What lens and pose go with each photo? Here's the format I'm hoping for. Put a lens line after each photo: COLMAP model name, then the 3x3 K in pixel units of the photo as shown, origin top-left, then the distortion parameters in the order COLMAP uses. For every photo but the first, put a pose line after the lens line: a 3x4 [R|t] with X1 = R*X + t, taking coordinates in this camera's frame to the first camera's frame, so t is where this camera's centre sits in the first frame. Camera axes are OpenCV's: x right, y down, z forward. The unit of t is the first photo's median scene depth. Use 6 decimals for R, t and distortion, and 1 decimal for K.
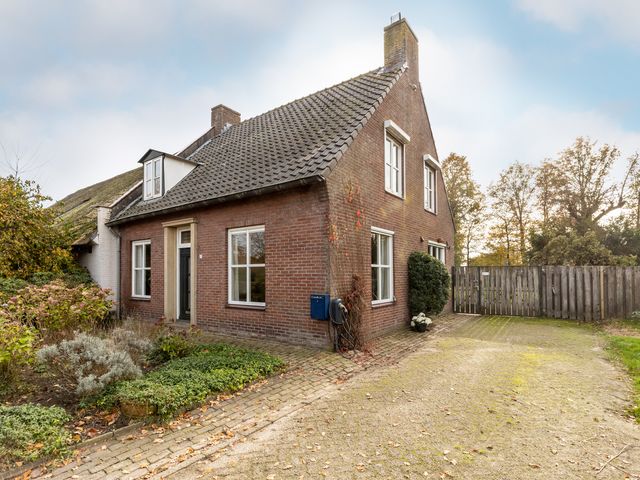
lens RADIAL K [[340.3, 0, 318.2], [0, 340.3, 273.8], [0, 0, 1]] dist [-0.002070, -0.000818]
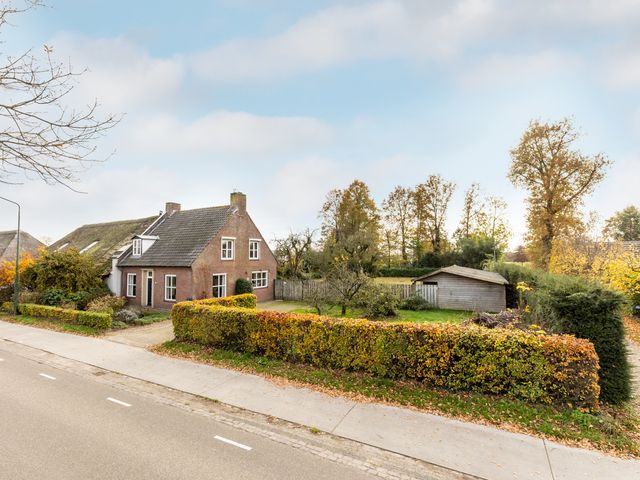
lens RADIAL K [[324.1, 0, 320.0], [0, 324.1, 240.0], [0, 0, 1]] dist [0.001230, 0.000001]
pose [[0.995286, 0.001369, 0.096978, 0.678772], [0.003447, 0.998769, -0.049477, -0.242299], [-0.096926, 0.049578, 0.994056, -1.648107]]
